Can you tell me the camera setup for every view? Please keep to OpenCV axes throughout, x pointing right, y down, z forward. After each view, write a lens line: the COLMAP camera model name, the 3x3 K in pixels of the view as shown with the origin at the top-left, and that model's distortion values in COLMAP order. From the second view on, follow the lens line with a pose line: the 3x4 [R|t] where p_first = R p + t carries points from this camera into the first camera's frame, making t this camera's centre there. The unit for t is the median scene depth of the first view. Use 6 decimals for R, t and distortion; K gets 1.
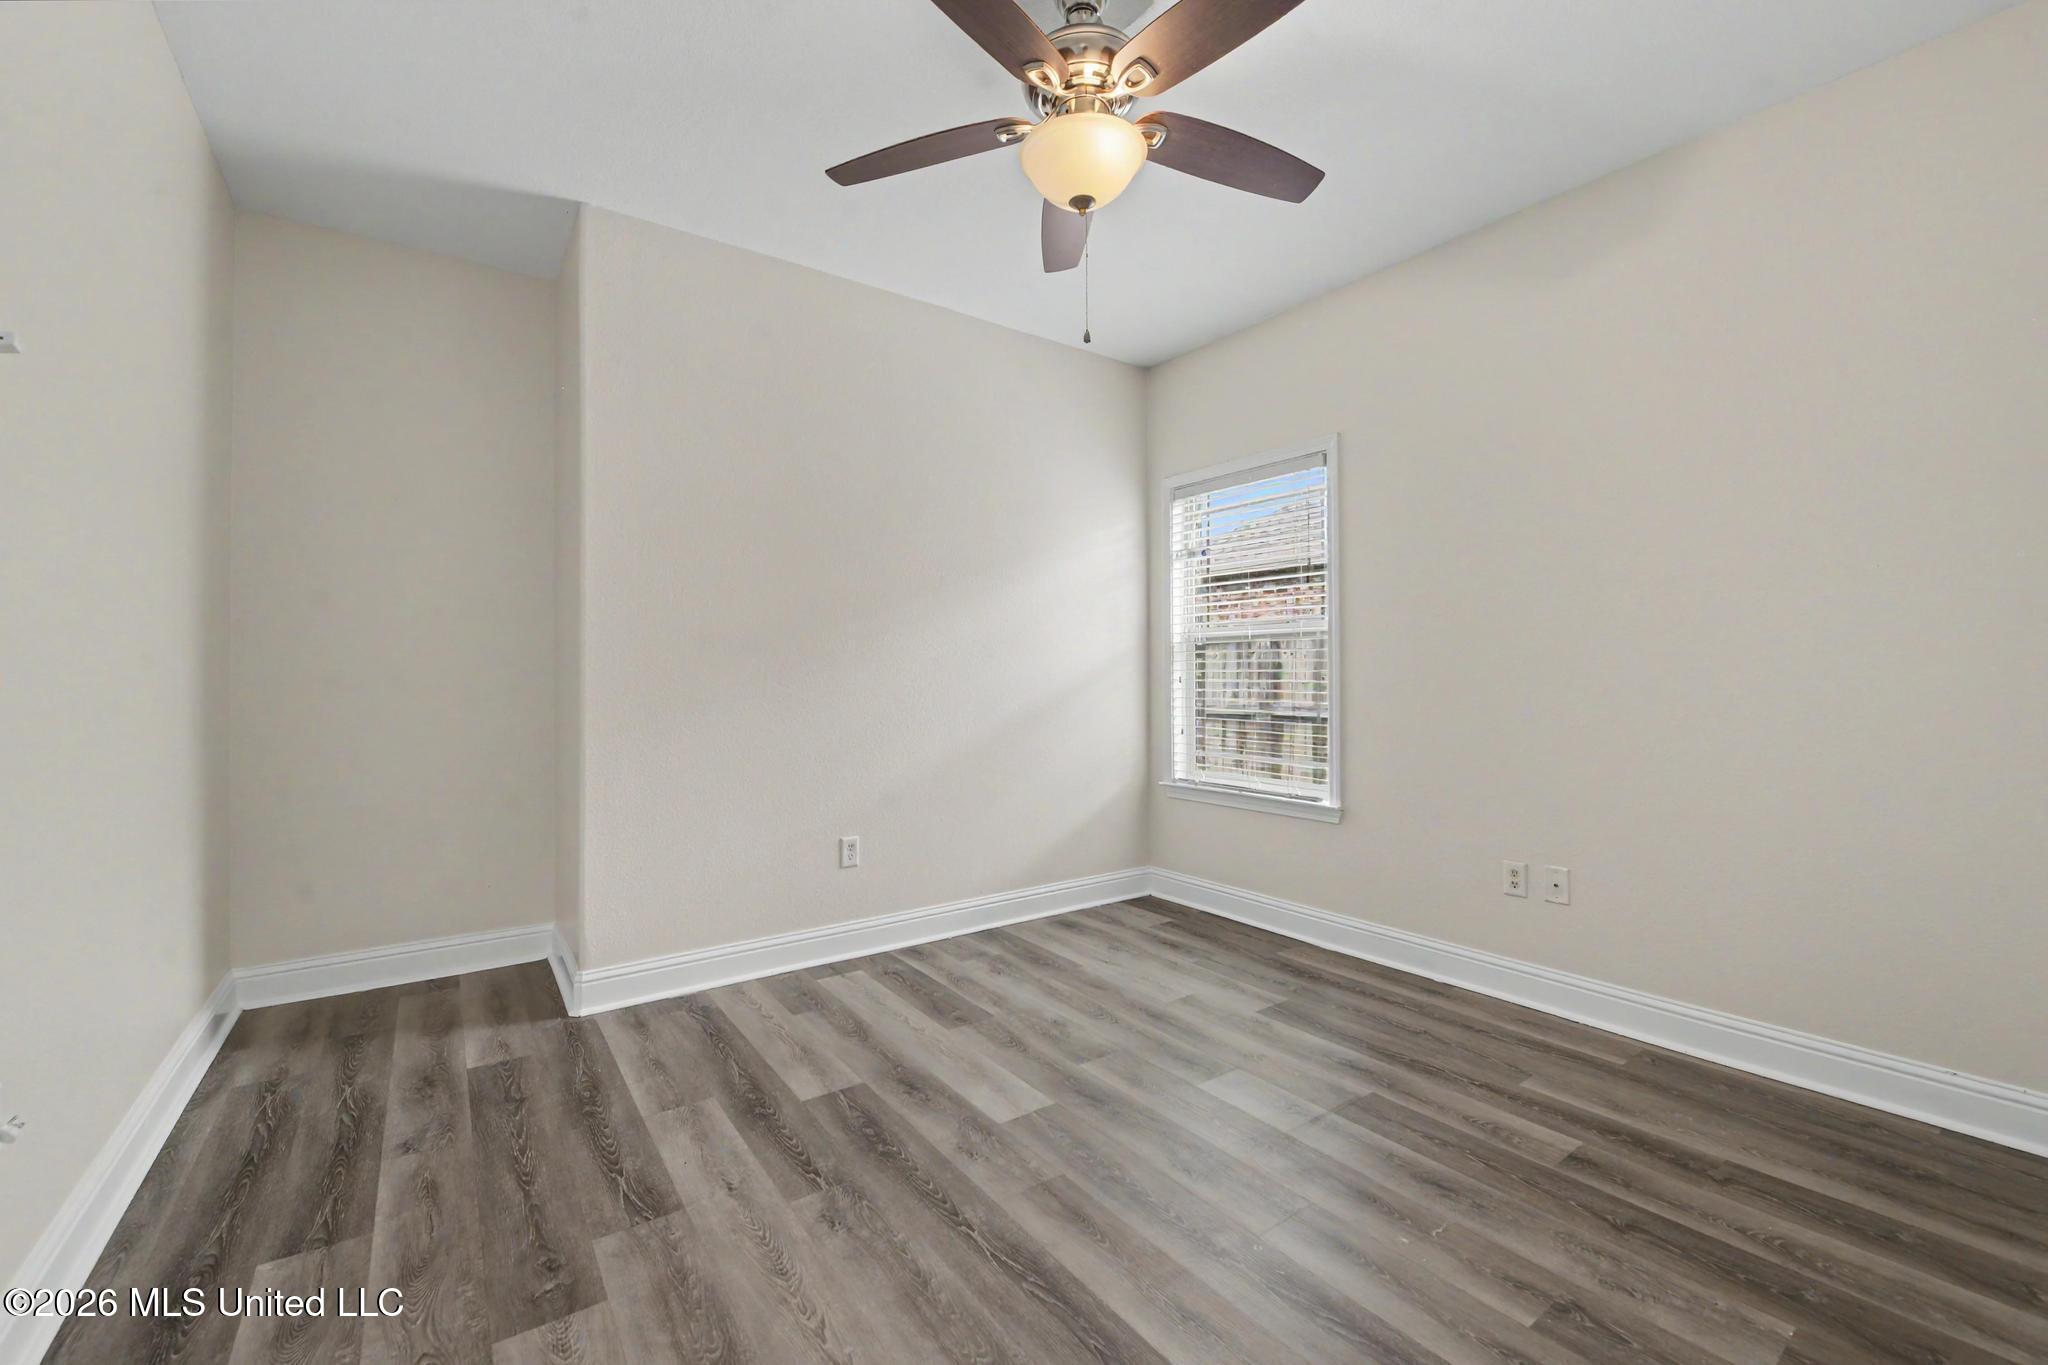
lens RADIAL K [[815.4, 0, 1021.4], [0, 815.4, 688.3], [0, 0, 1]] dist [-0.017671, -0.000813]
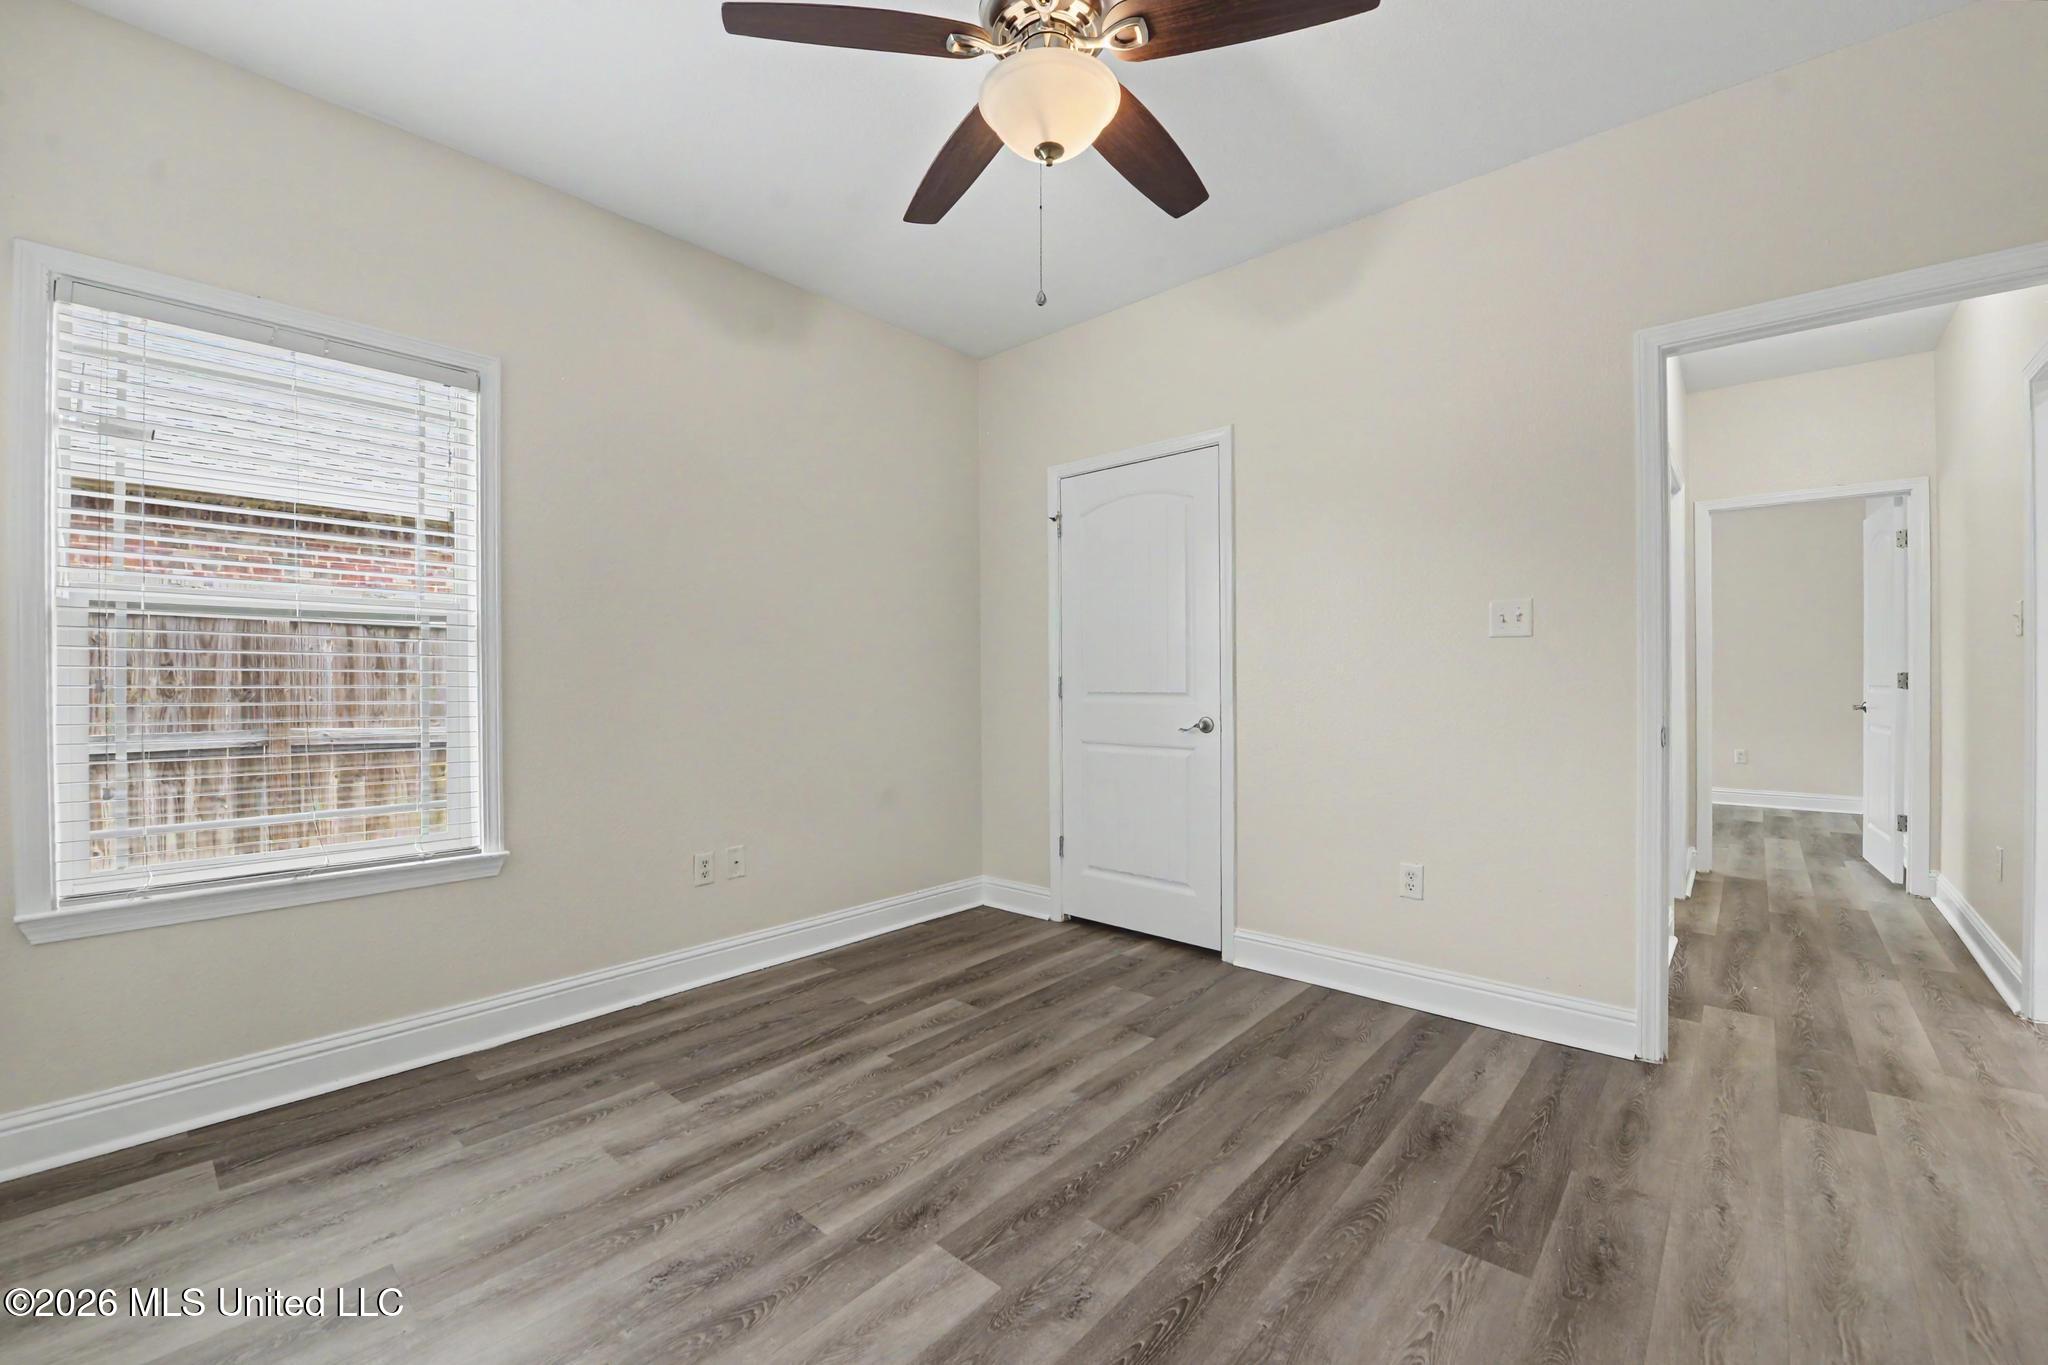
lens RADIAL K [[815.4, 0, 1021.4], [0, 815.4, 688.3], [0, 0, 1]] dist [-0.017671, -0.000813]
pose [[-0.209159, -0.005139, 0.977868, -0.626679], [0.014656, 0.999857, 0.008389, -0.008672], [-0.977772, 0.016086, -0.209054, 0.952659]]
